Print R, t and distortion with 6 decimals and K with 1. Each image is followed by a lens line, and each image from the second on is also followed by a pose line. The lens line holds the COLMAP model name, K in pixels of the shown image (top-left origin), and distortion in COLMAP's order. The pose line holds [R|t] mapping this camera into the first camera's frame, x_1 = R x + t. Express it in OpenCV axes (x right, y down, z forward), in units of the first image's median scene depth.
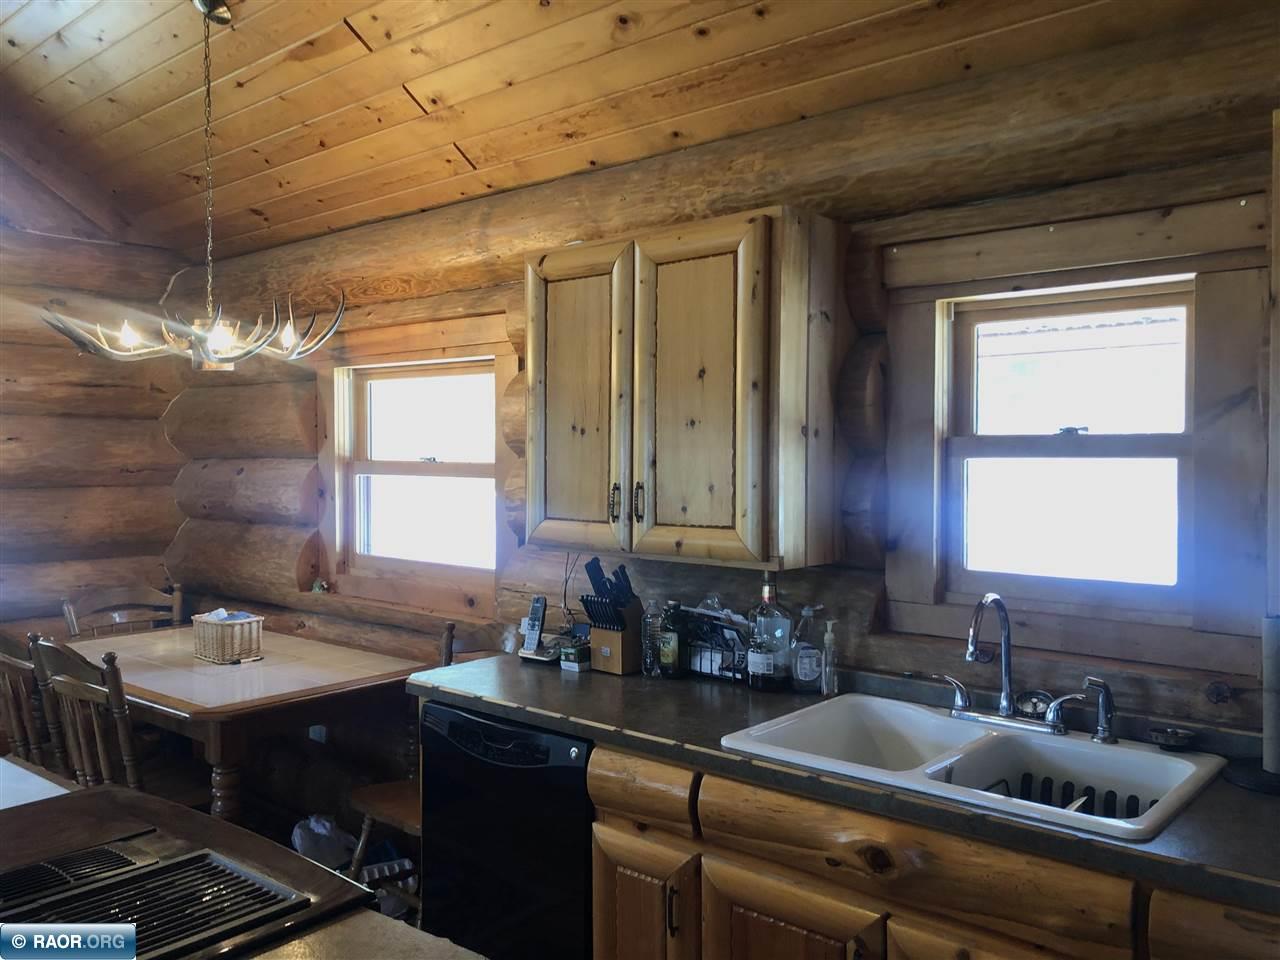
lens RADIAL K [[1043.4, 0, 640.0], [0, 1043.4, 480.0], [0, 0, 1]] dist [0.100252, -0.114515]
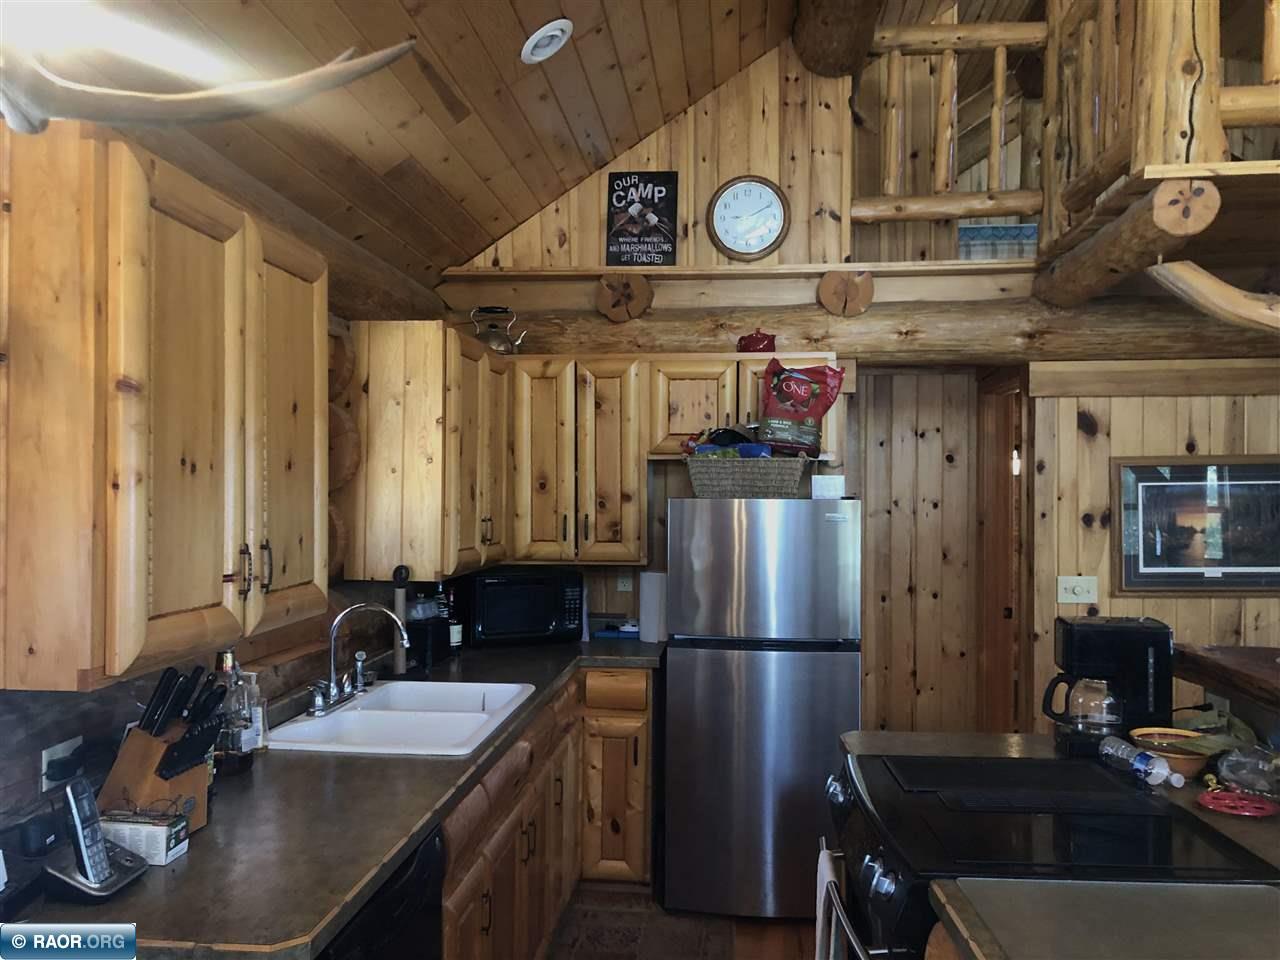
lens RADIAL K [[1052.8, 0, 645.0], [0, 1052.8, 498.0], [0, 0, 1]] dist [0.010380, 0.001639]
pose [[-0.600455, -0.002883, 0.799653, -0.703956], [0.019542, 0.999642, 0.018278, -0.034046], [-0.799420, 0.026602, -0.600184, 1.144723]]
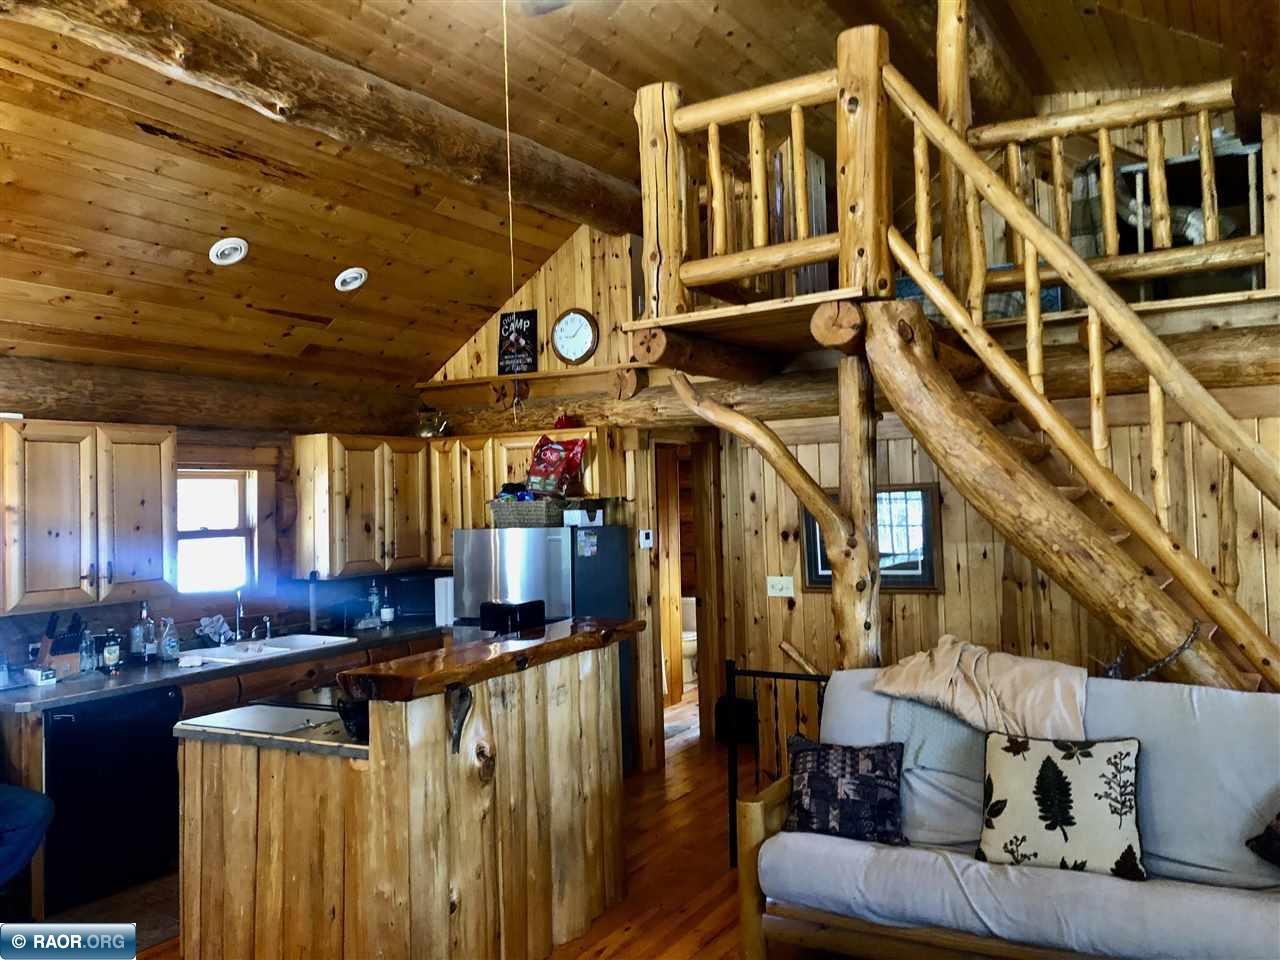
lens RADIAL K [[1043.4, 0, 640.0], [0, 1043.4, 480.0], [0, 0, 1]] dist [0.100252, -0.114515]
pose [[-0.192037, 0.023312, 0.981111, -1.822916], [0.054625, 0.998422, -0.013032, -0.059697], [-0.979866, 0.051090, -0.193007, 0.413140]]
